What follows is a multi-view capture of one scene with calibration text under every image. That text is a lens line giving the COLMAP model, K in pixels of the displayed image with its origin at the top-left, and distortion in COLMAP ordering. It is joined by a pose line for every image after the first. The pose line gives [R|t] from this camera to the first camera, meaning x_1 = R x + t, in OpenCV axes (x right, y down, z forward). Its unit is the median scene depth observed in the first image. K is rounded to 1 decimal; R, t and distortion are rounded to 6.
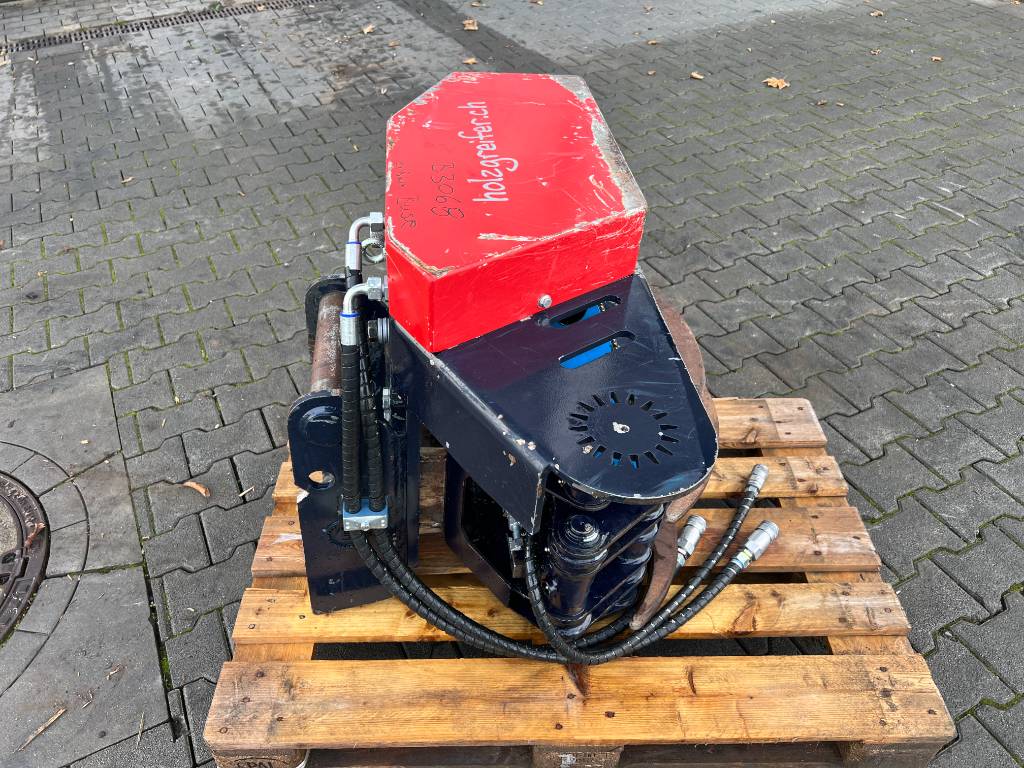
lens RADIAL K [[781.6, 0, 503.4], [0, 781.6, 384.7], [0, 0, 1]] dist [0.040048, -0.046101]
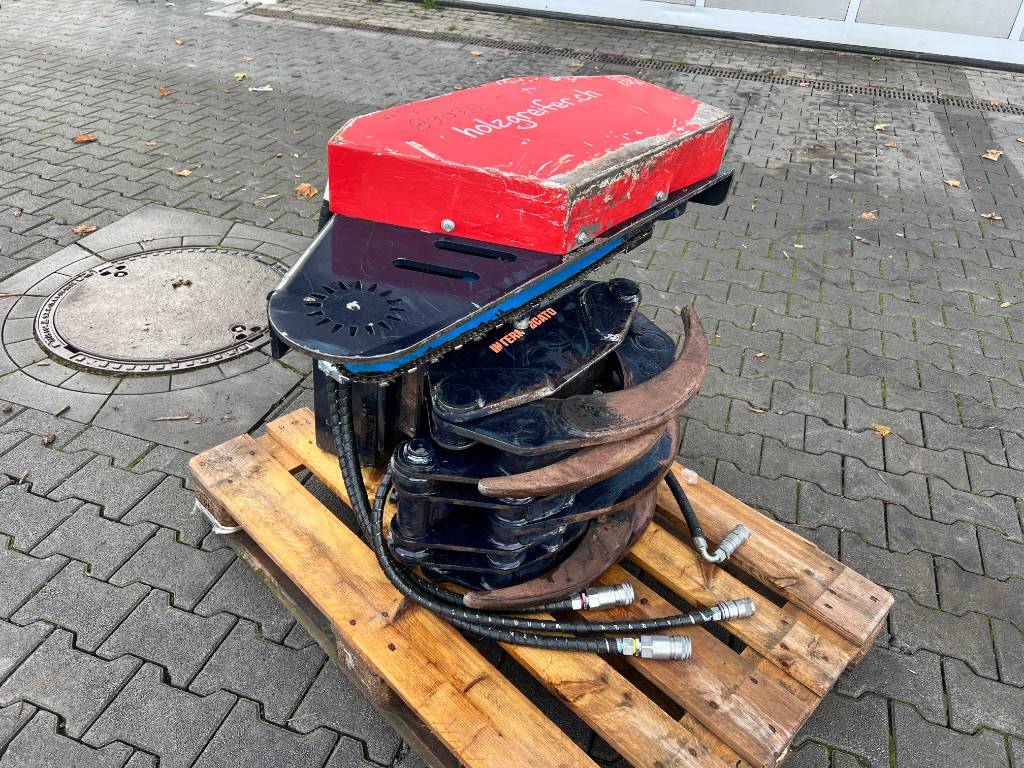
lens RADIAL K [[779.8, 0, 515.7], [0, 779.8, 384.2], [0, 0, 1]] dist [0.041237, -0.045282]
pose [[0.698151, 0.462175, -0.546790, 0.576649], [-0.516166, 0.854173, 0.062941, -0.023177], [0.496143, 0.238292, 0.834900, 0.118597]]
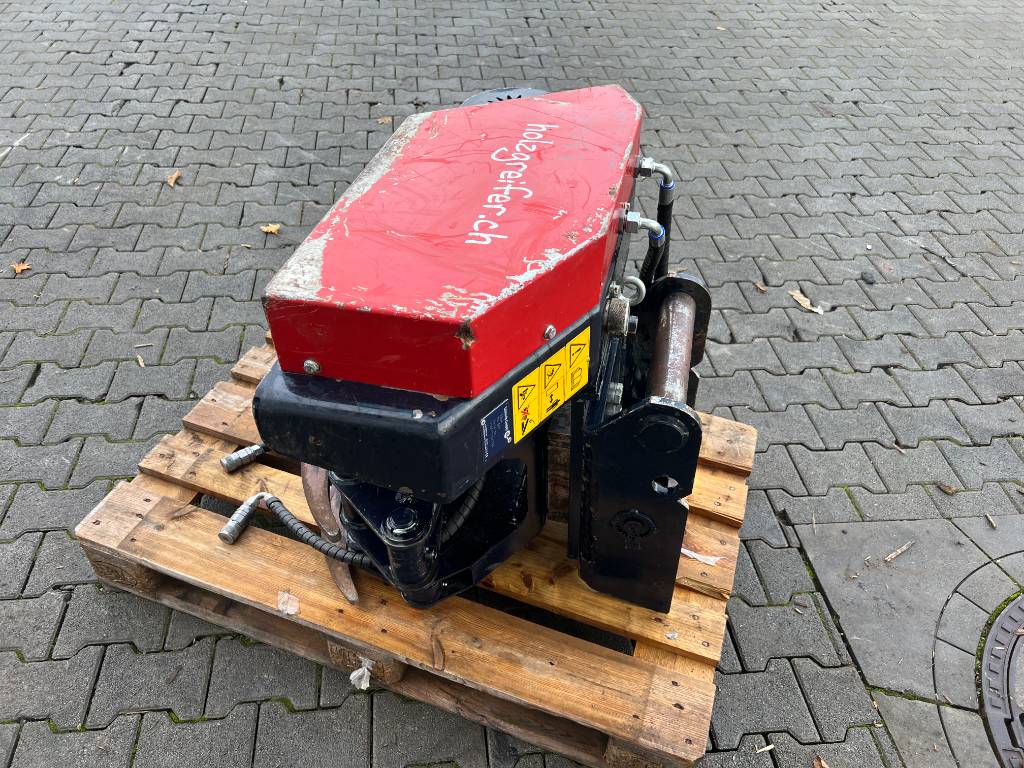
lens RADIAL K [[778.6, 0, 505.4], [0, 778.6, 383.9], [0, 0, 1]] dist [0.037696, -0.042931]
pose [[-0.938348, -0.258231, 0.229825, -0.221793], [0.194602, 0.154897, 0.968575, -0.886662], [-0.285715, 0.953585, -0.095095, 1.023426]]
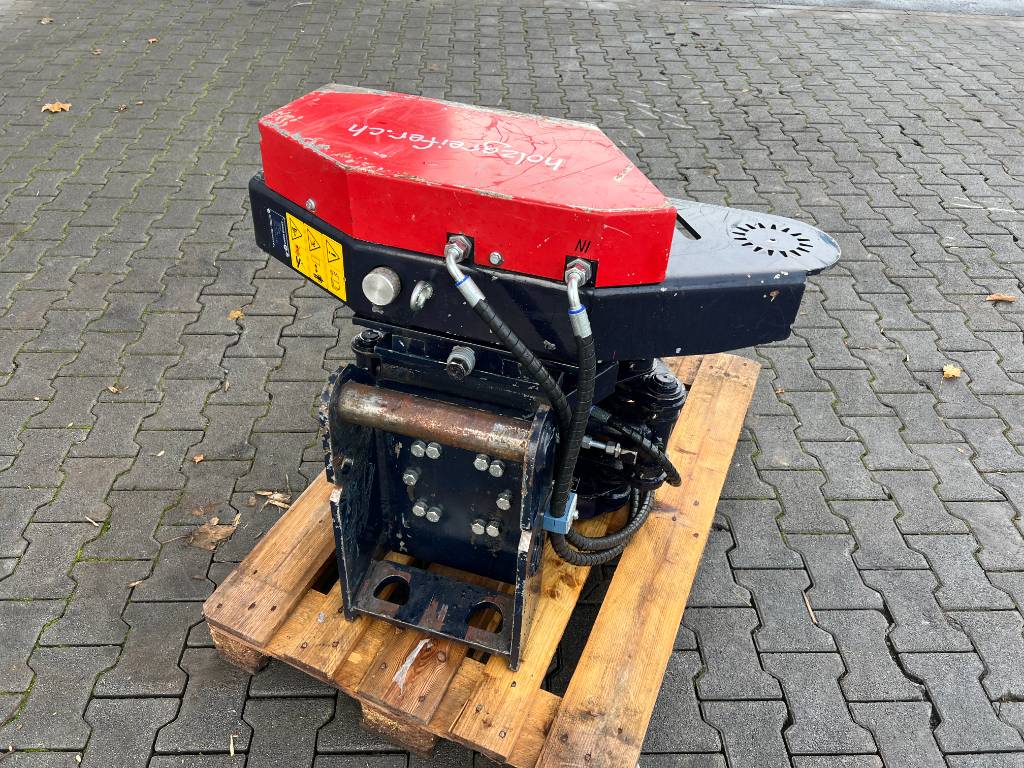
lens RADIAL K [[780.3, 0, 508.9], [0, 780.3, 386.8], [0, 0, 1]] dist [0.042241, -0.049819]
pose [[0.414011, -0.574830, 0.705808, -0.698120], [0.569353, 0.768514, 0.291931, -0.247702], [-0.710234, 0.280991, 0.645455, 0.293173]]
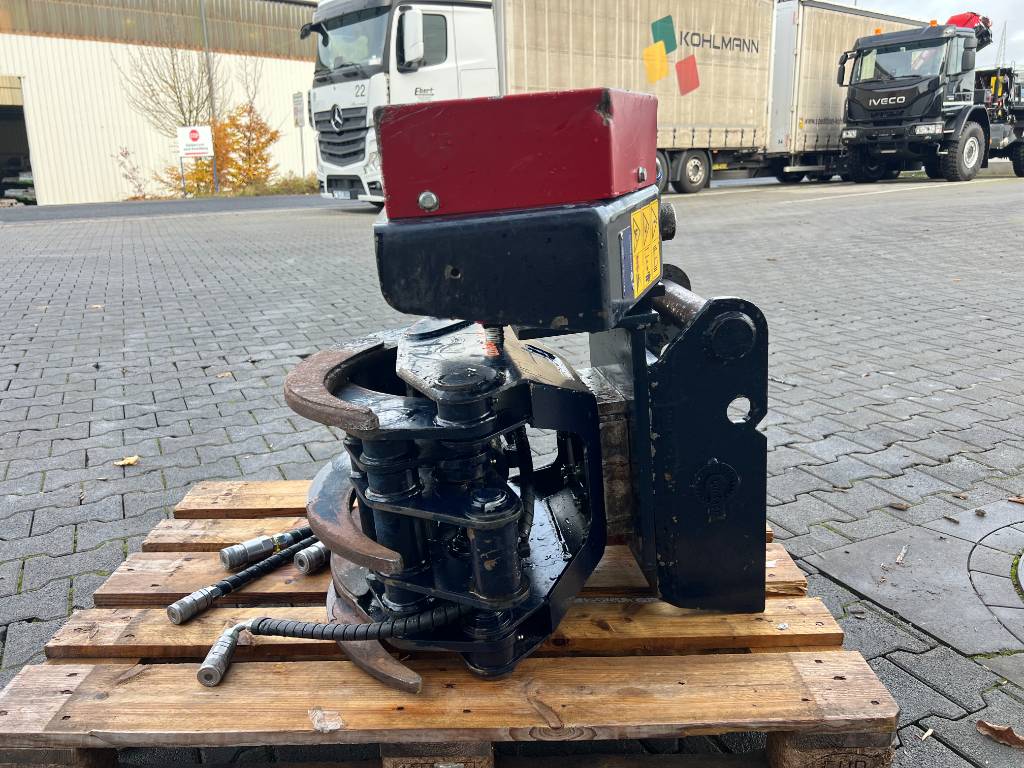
lens RADIAL K [[773.6, 0, 512.0], [0, 773.6, 384.0], [0, 0, 1]] dist [0.037027, -0.037844]
pose [[-0.999807, 0.019623, 0.000533, 0.007737], [0.010971, 0.536104, 0.844081, -0.709416], [0.016277, 0.843924, -0.536216, 1.386967]]
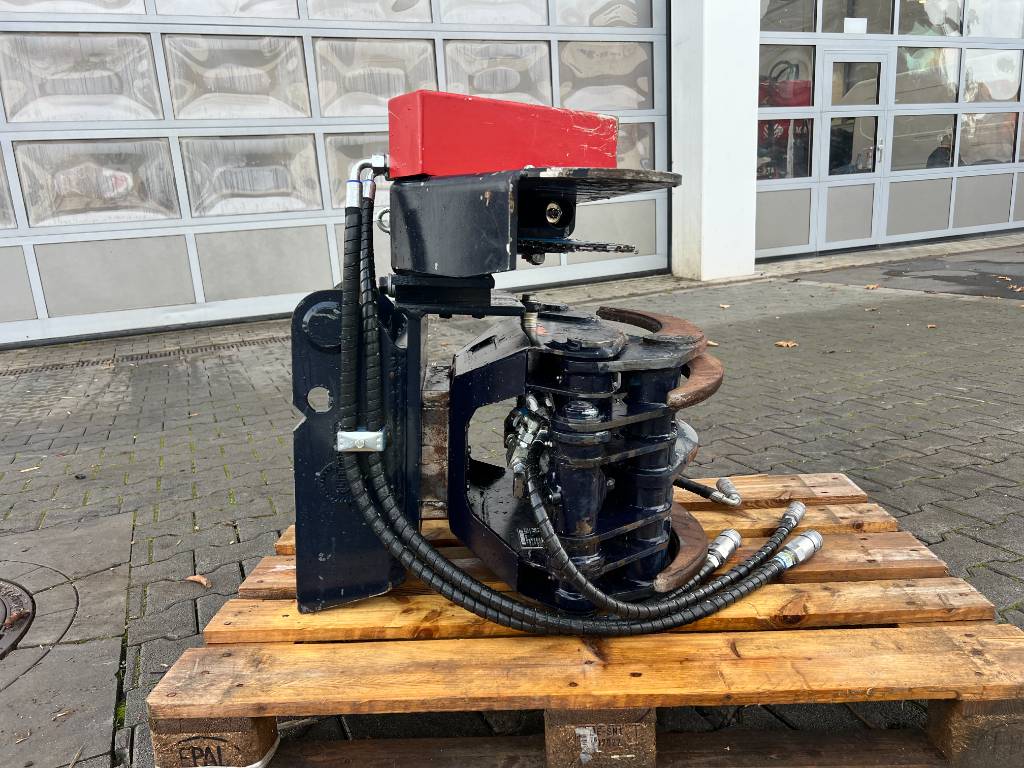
lens RADIAL K [[776.9, 0, 516.2], [0, 776.9, 383.5], [0, 0, 1]] dist [0.041161, -0.044333]
pose [[0.998194, -0.034455, -0.049209, 0.054059], [0.006499, 0.876299, -0.481724, 0.480187], [0.059719, 0.480534, 0.874940, 0.117552]]
